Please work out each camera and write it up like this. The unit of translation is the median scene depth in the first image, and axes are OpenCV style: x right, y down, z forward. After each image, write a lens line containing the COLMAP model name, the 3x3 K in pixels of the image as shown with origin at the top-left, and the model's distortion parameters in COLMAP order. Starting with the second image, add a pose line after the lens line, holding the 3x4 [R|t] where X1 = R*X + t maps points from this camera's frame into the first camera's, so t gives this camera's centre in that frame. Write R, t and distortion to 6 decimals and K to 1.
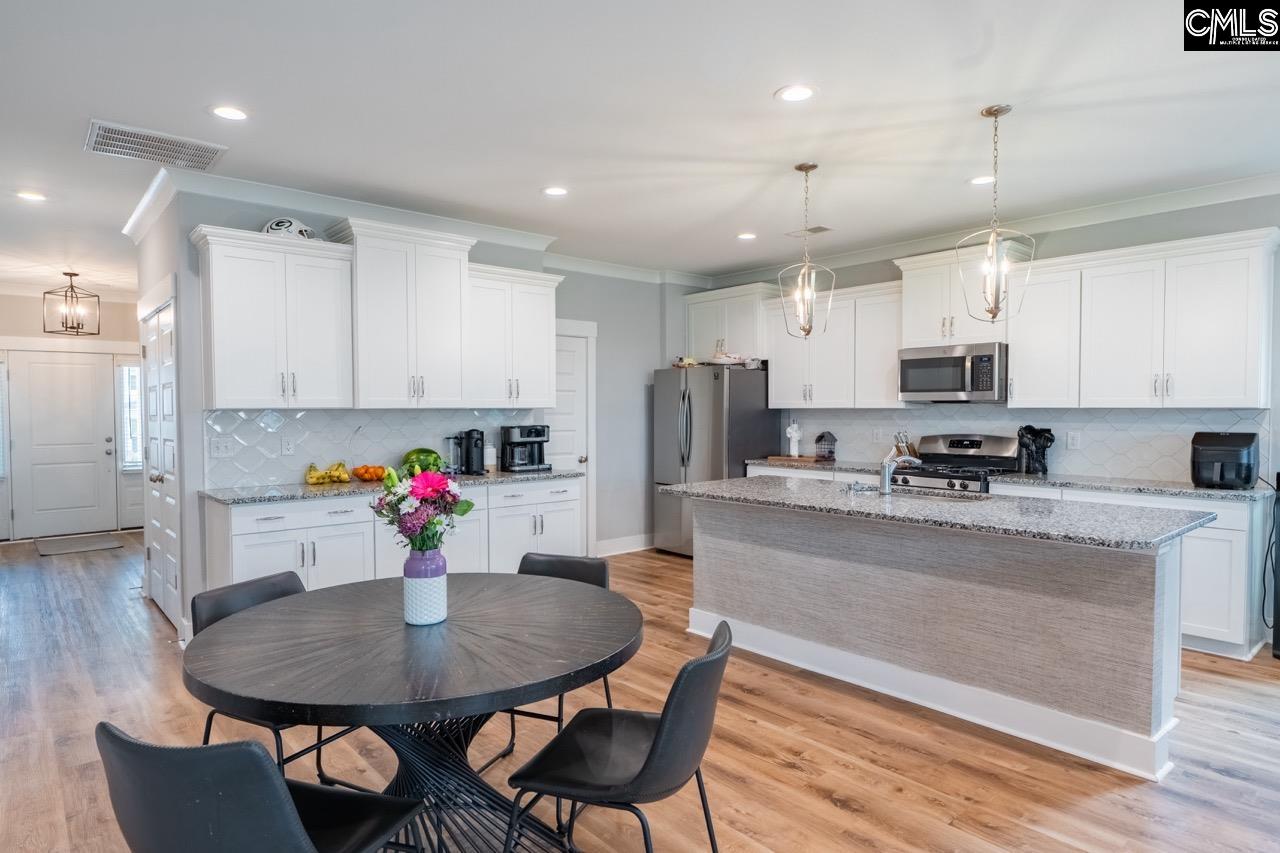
lens RADIAL K [[726.3, 0, 640.0], [0, 726.3, 426.5], [0, 0, 1]] dist [-0.004113, 0.001652]
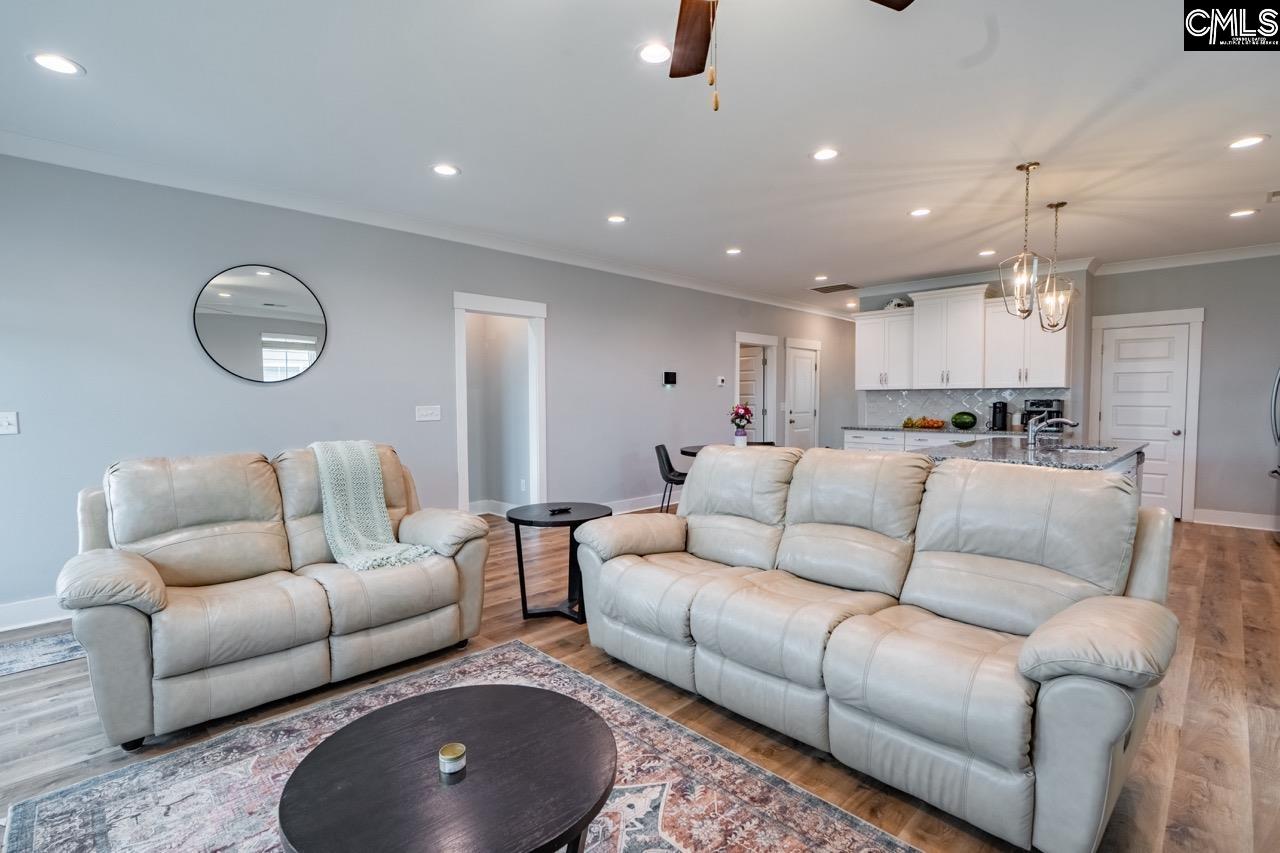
lens RADIAL K [[589.5, 0, 640.8], [0, 589.5, 429.7], [0, 0, 1]] dist [-0.001252, 0.000210]
pose [[0.066883, 0.055990, -0.996189, 1.024766], [-0.020518, 0.998290, 0.054730, 0.011283], [0.997550, 0.016779, 0.067917, 0.129731]]
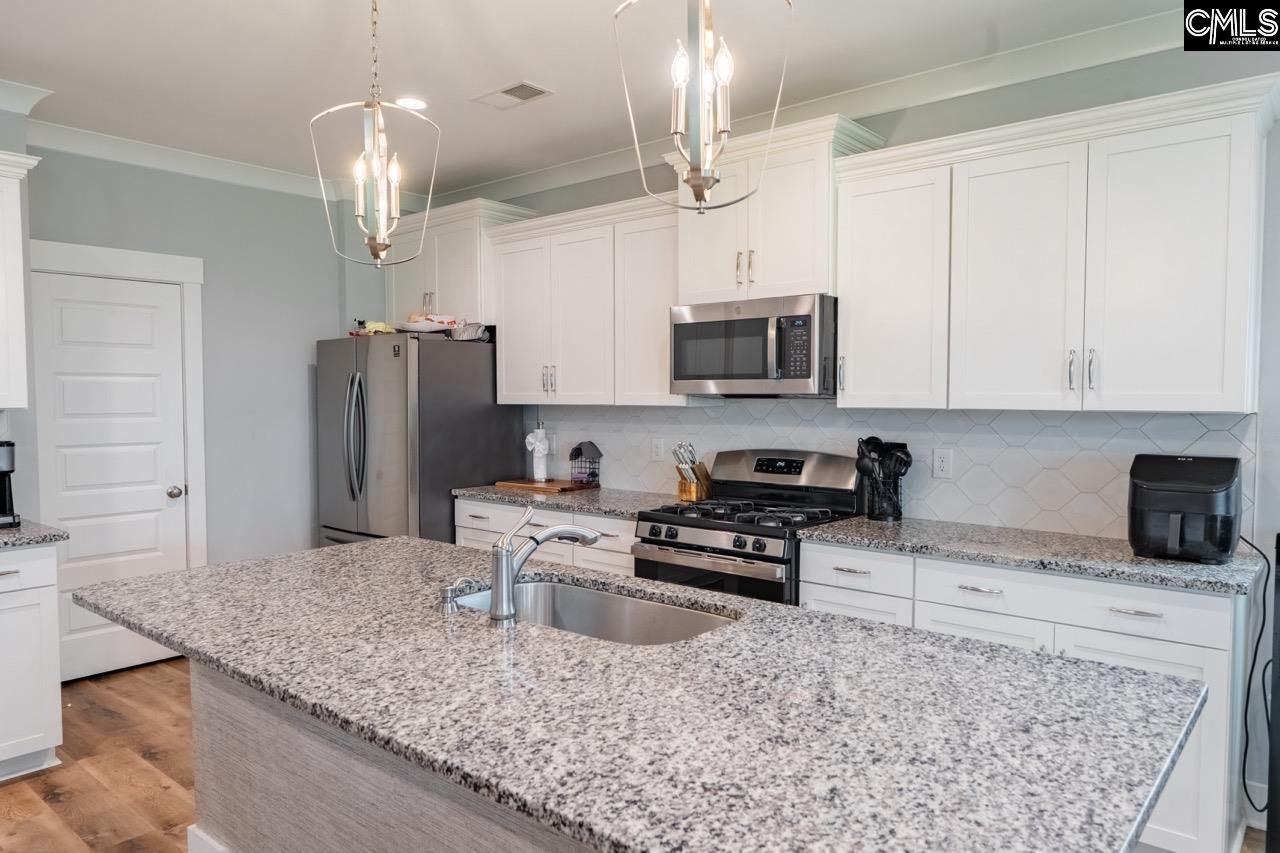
lens RADIAL K [[846.5, 0, 640.0], [0, 846.5, 426.5], [0, 0, 1]] dist [-0.003446, -0.000889]
pose [[0.989270, -0.006127, 0.145973, 0.251792], [0.004033, 0.999885, 0.014635, -0.020918], [-0.146046, -0.013889, 0.989180, 0.353417]]
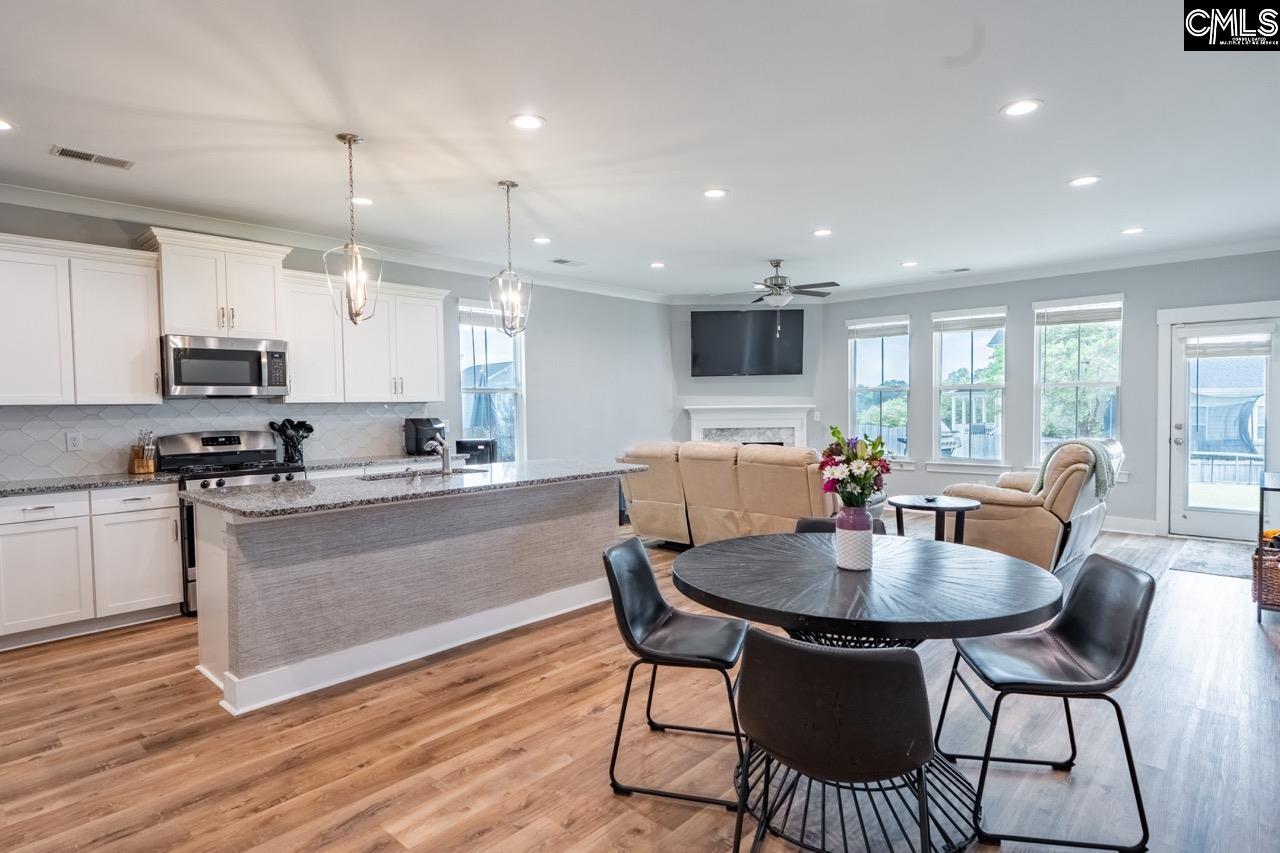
lens RADIAL K [[683.0, 0, 635.4], [0, 683.0, 427.7], [0, 0, 1]] dist [-0.002509, -0.001175]
pose [[-0.099954, -0.032380, 0.994465, -0.548791], [0.037831, 0.998624, 0.036317, -0.005879], [-0.994273, 0.041252, -0.098591, 0.587777]]
